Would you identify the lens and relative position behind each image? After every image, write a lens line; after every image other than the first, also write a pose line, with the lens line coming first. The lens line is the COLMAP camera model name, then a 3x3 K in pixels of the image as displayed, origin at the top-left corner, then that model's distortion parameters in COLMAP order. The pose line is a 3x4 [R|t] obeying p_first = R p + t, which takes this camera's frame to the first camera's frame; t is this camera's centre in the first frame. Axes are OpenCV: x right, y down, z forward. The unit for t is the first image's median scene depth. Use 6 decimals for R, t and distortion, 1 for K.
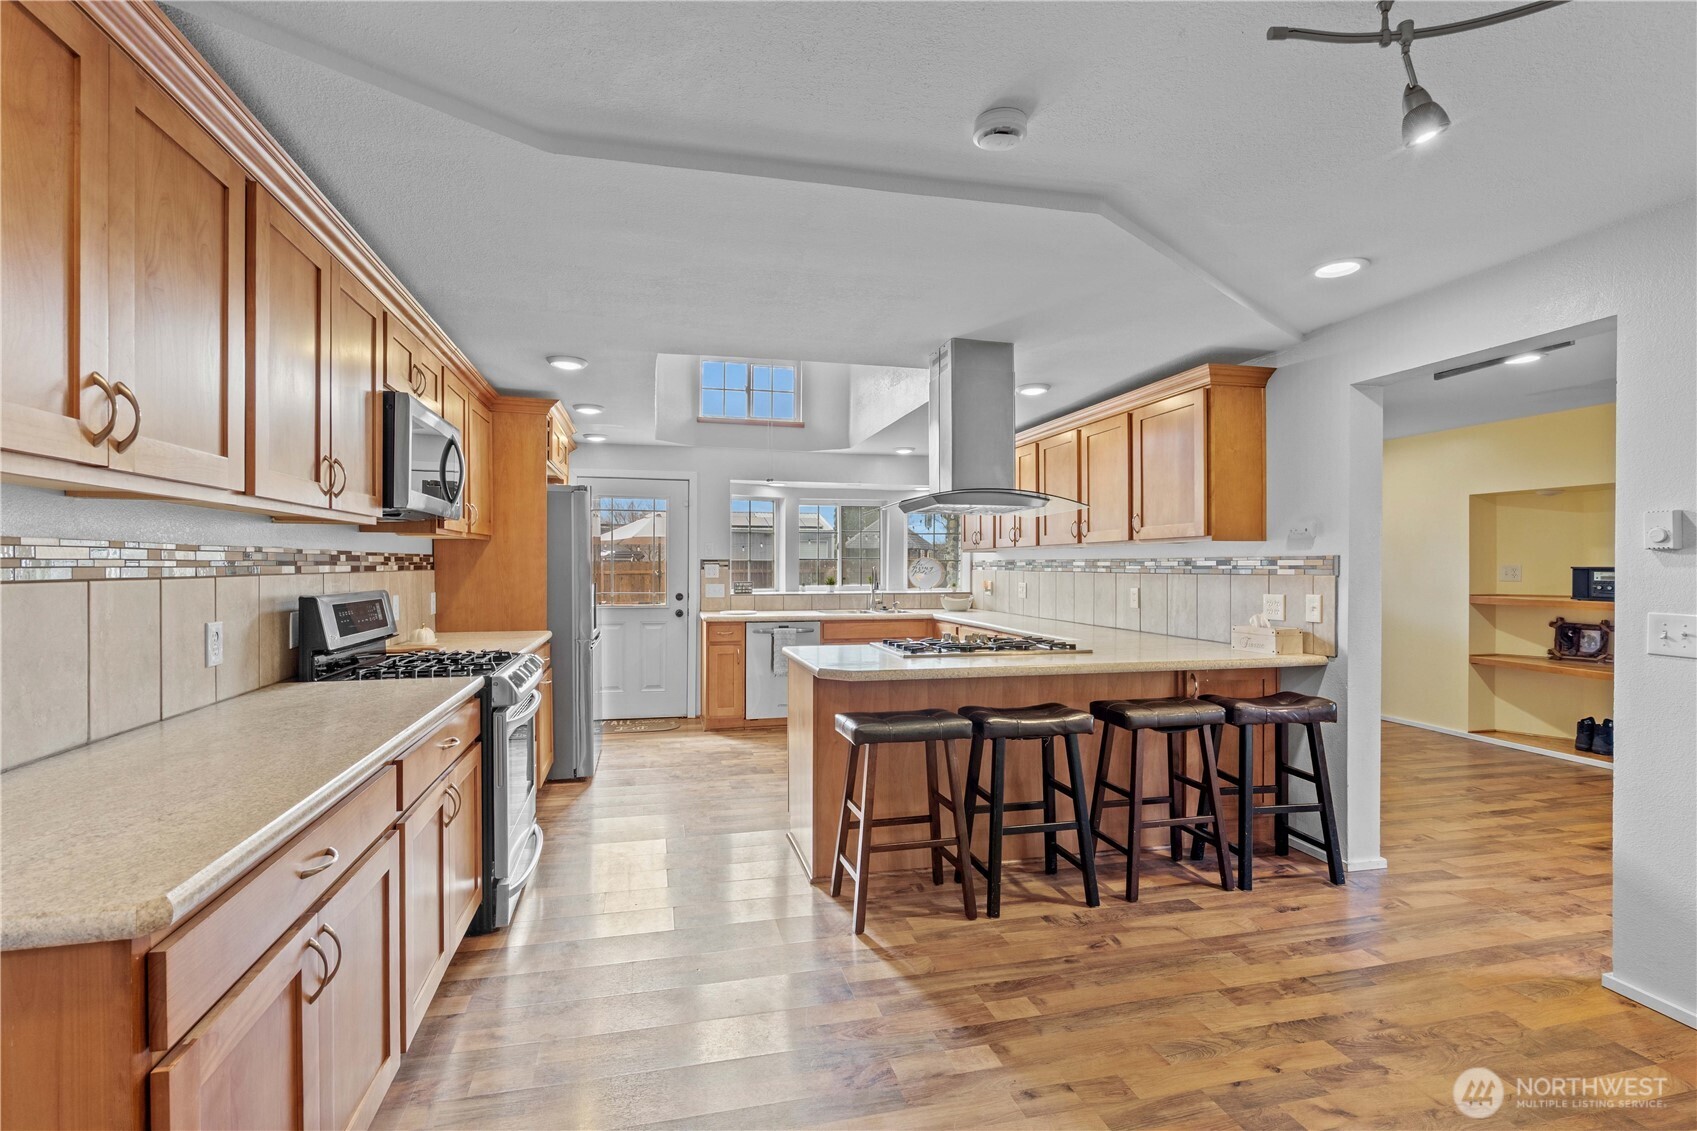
lens RADIAL K [[766.4, 0, 828.1], [0, 766.4, 570.1], [0, 0, 1]] dist [-0.004594, 0.000993]
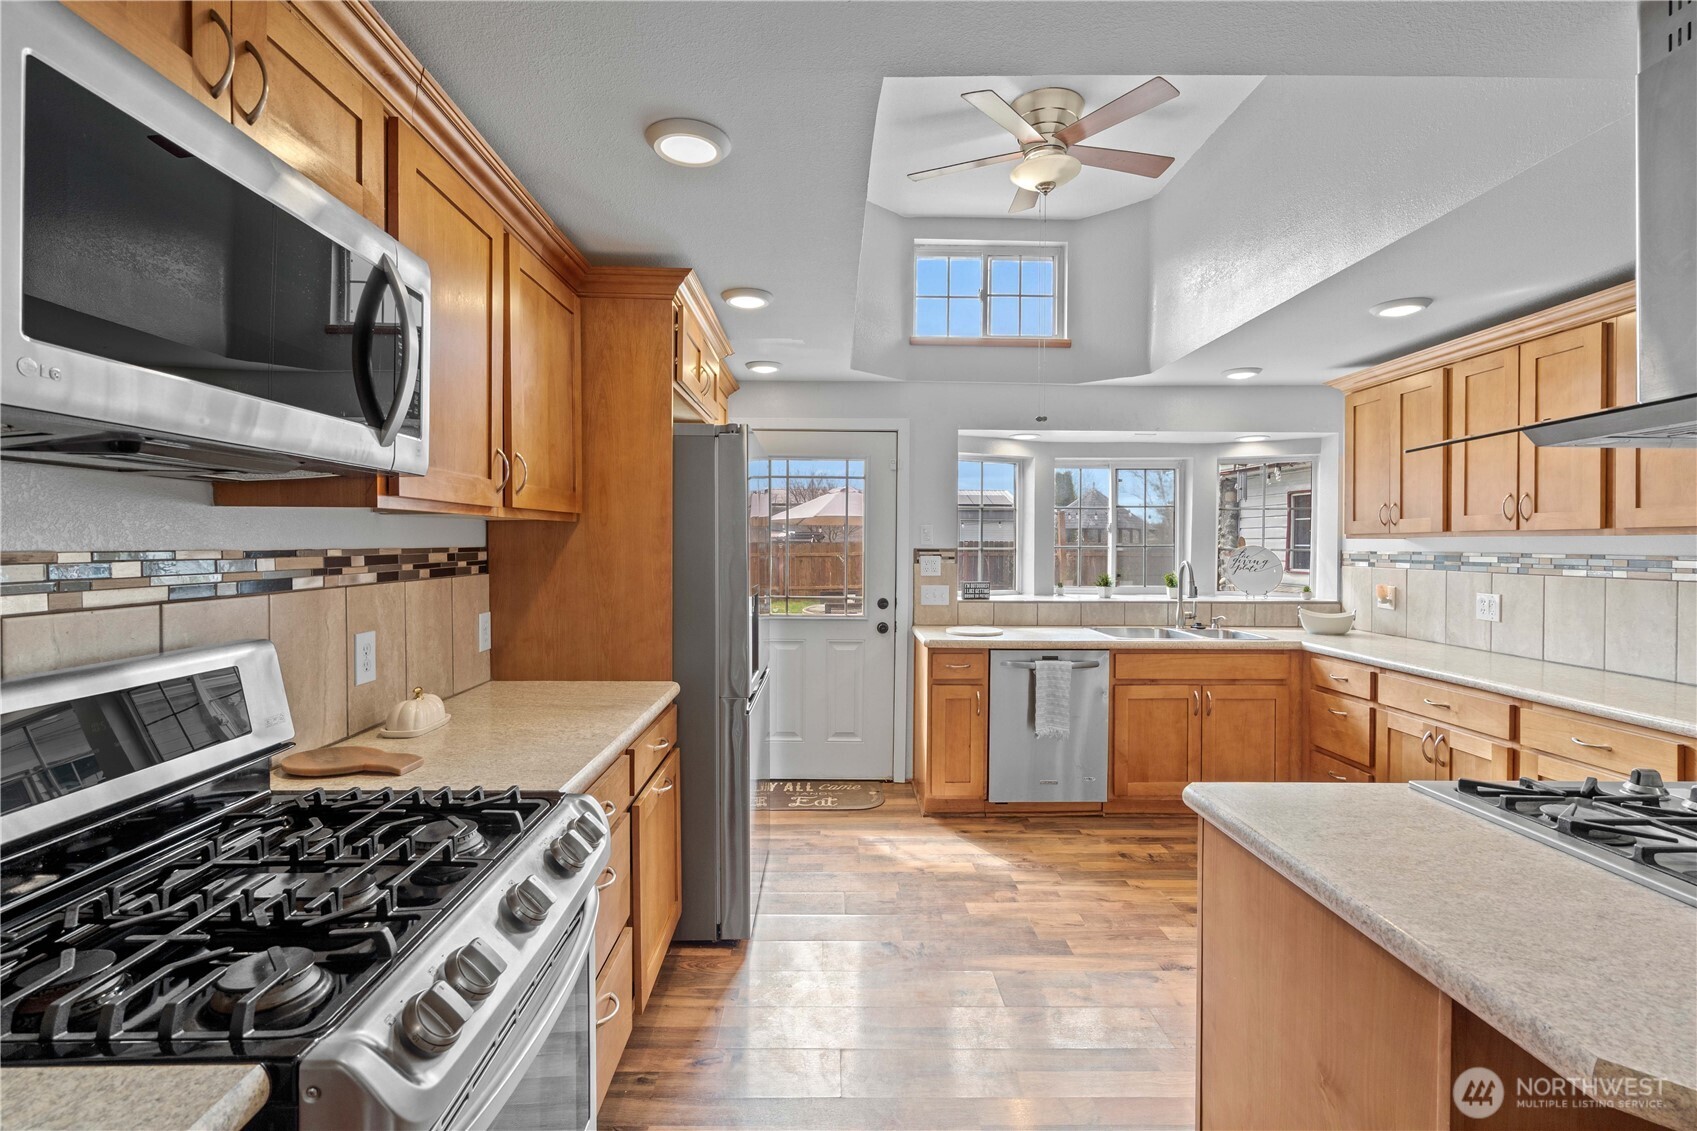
lens RADIAL K [[770.5, 0, 843.0], [0, 770.5, 552.3], [0, 0, 1]] dist [0.000908, 0.000679]
pose [[0.978127, 0.005082, -0.207946, -0.091757], [-0.004206, 0.999980, 0.004657, -0.014386], [0.207965, -0.003681, 0.978129, 0.343797]]
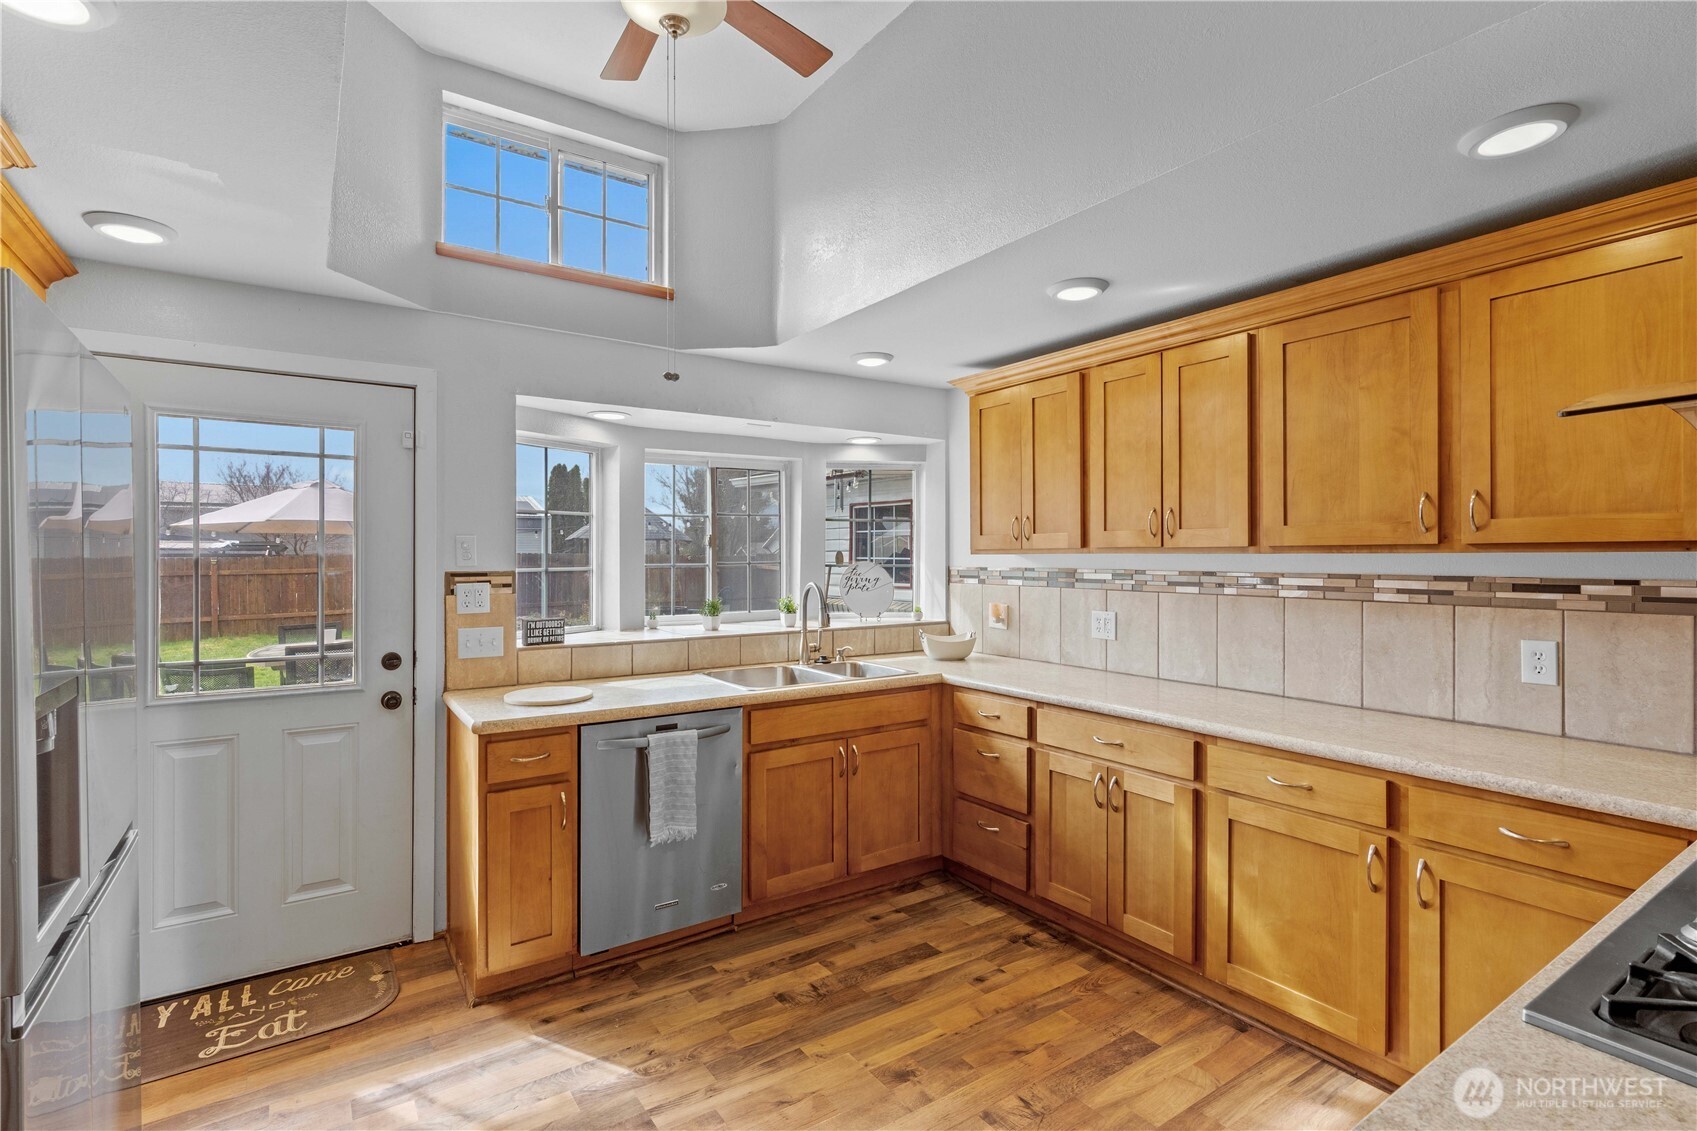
lens RADIAL K [[802.1, 0, 831.9], [0, 802.1, 558.7], [0, 0, 1]] dist [-0.002080, 0.000453]
pose [[0.935081, -0.004468, 0.354405, -0.129986], [0.004916, 0.999988, -0.000364, -0.021710], [-0.354399, 0.002083, 0.935092, 0.527963]]
